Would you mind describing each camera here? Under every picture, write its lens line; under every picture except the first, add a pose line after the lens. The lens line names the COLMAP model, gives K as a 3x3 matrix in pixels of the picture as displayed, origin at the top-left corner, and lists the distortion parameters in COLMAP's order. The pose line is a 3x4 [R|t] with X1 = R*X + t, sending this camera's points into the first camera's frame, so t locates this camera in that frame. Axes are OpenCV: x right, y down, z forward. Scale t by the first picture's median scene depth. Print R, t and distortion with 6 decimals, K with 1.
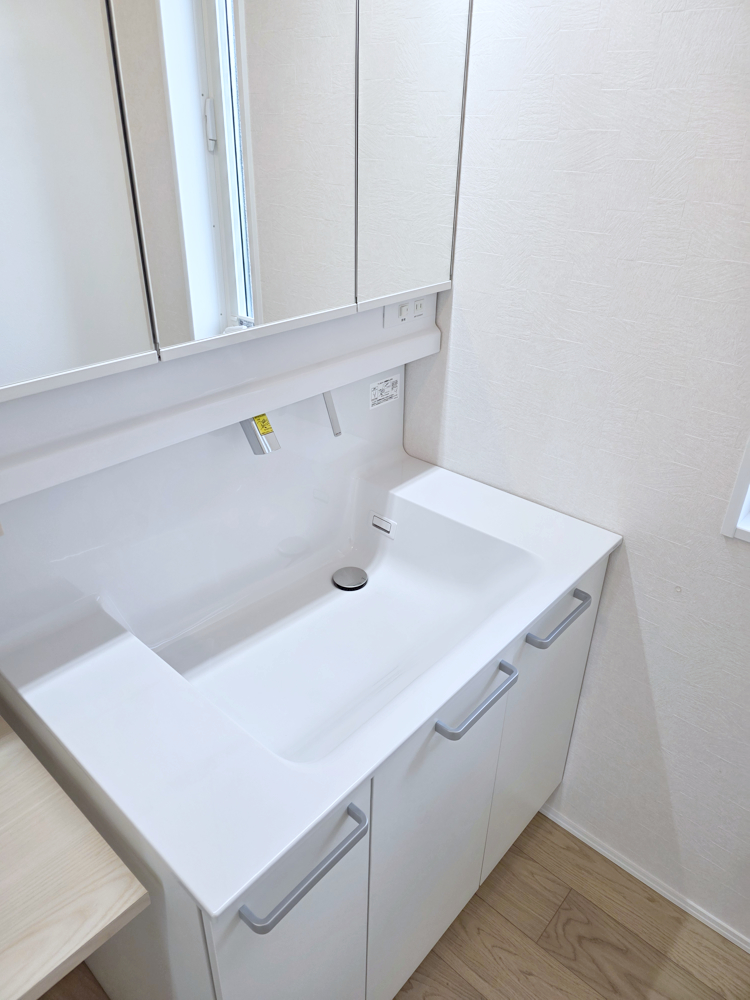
lens RADIAL K [[666.4, 0, 373.7], [0, 666.4, 465.5], [0, 0, 1]] dist [0.065946, -0.074718]
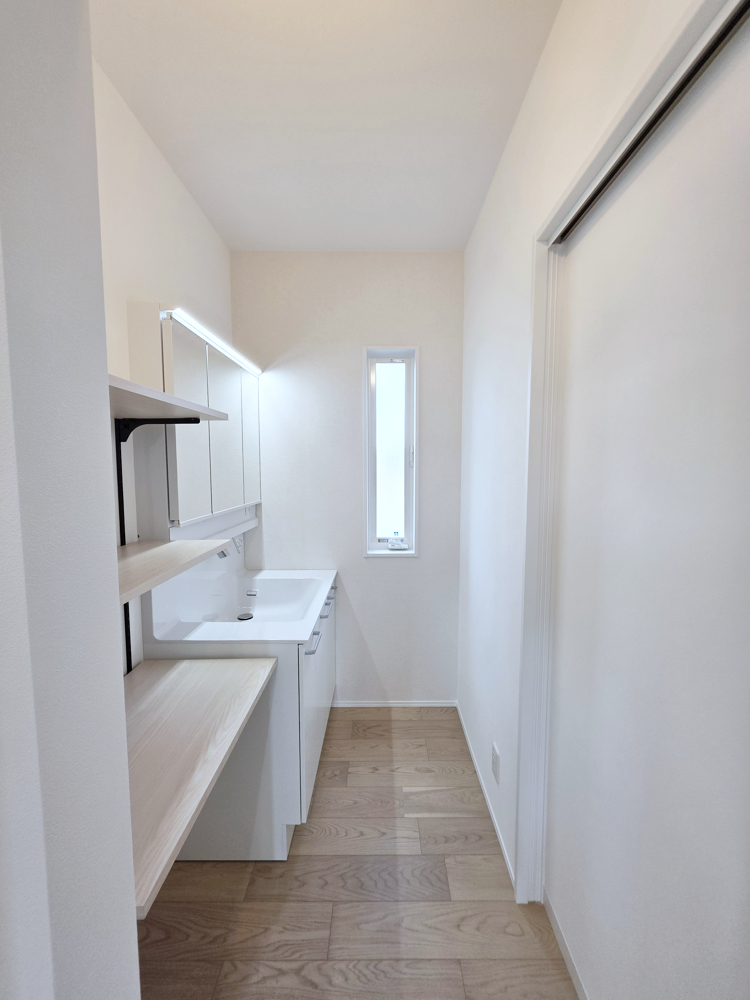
lens RADIAL K [[410.5, 0, 383.5], [0, 410.5, 499.0], [0, 0, 1]] dist [0.000582, -0.000197]
pose [[0.745792, -0.077329, 0.661675, -0.610203], [0.317917, 0.914155, -0.251496, 0.309984], [-0.585425, 0.397921, 0.706354, -0.506447]]
